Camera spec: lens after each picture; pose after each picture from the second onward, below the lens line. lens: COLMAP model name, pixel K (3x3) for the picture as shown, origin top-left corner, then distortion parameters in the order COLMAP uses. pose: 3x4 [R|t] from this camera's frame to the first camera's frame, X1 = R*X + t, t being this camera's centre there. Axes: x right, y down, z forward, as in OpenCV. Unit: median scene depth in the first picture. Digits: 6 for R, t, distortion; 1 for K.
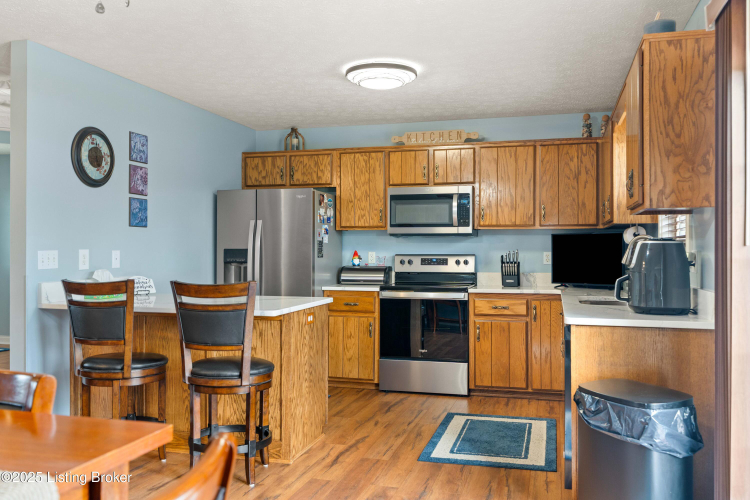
lens RADIAL K [[640.7, 0, 375.0], [0, 640.7, 250.0], [0, 0, 1]] dist [-0.000398, 0.000576]
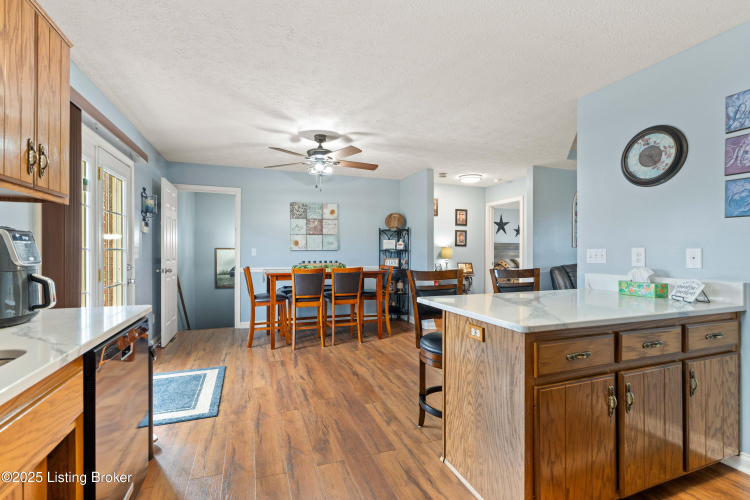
lens RADIAL K [[338.8, 0, 371.8], [0, 338.8, 245.7], [0, 0, 1]] dist [-0.000818, -0.000183]
pose [[-0.812444, -0.006412, -0.583004, 0.197099], [0.000115, 0.999938, -0.011157, 0.002033], [0.583039, -0.009132, -0.812393, 1.002934]]
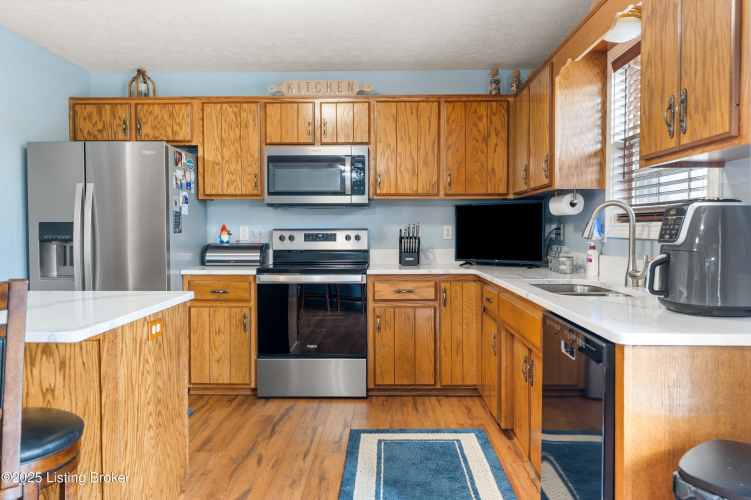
lens RADIAL K [[539.1, 0, 373.9], [0, 539.1, 247.3], [0, 0, 1]] dist [-0.002007, 0.000356]
pose [[0.968842, -0.011859, 0.247394, -0.016719], [0.002781, 0.999311, 0.037012, 0.005429], [-0.247662, -0.035170, 0.968208, 0.309458]]
